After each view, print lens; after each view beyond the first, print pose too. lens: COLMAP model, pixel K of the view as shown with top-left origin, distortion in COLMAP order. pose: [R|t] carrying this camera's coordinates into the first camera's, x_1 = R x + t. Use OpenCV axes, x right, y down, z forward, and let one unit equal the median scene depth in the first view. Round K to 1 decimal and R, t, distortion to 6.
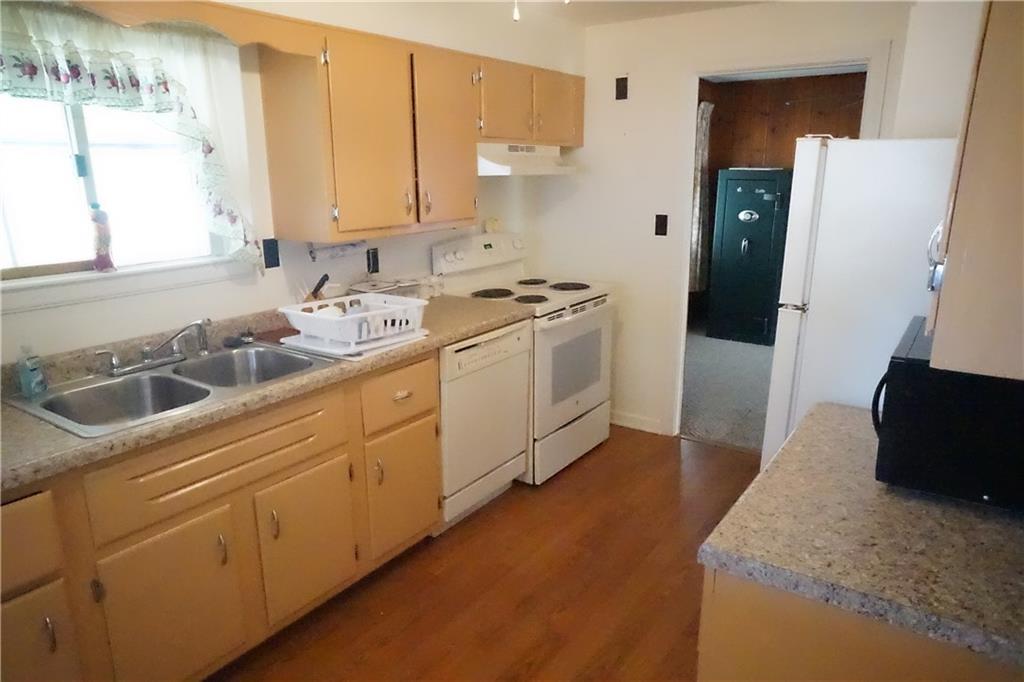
lens RADIAL K [[691.9, 0, 497.3], [0, 691.9, 345.1], [0, 0, 1]] dist [-0.063693, 0.095947]
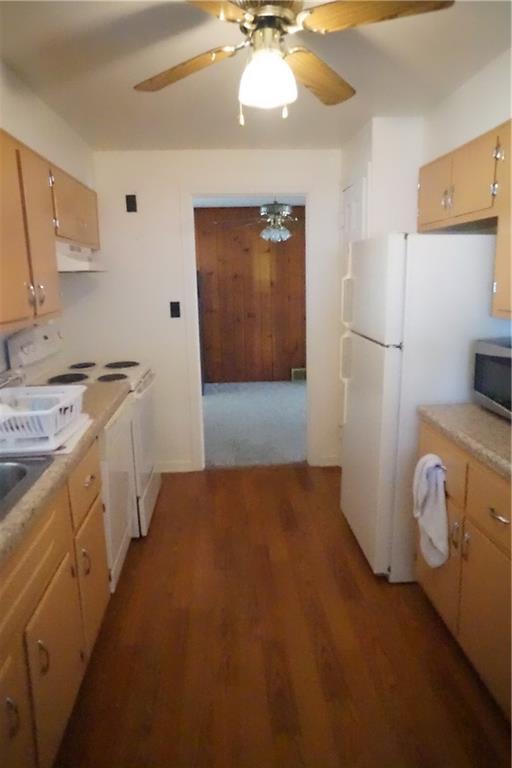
lens RADIAL K [[516.4, 0, 255.9], [0, 516.4, 374.8], [0, 0, 1]] dist [-0.040218, -0.000576]
pose [[0.775554, -0.132828, 0.617149, -0.310256], [0.174505, 0.984629, -0.007375, -0.024798], [-0.606683, 0.113416, 0.786812, 0.196483]]
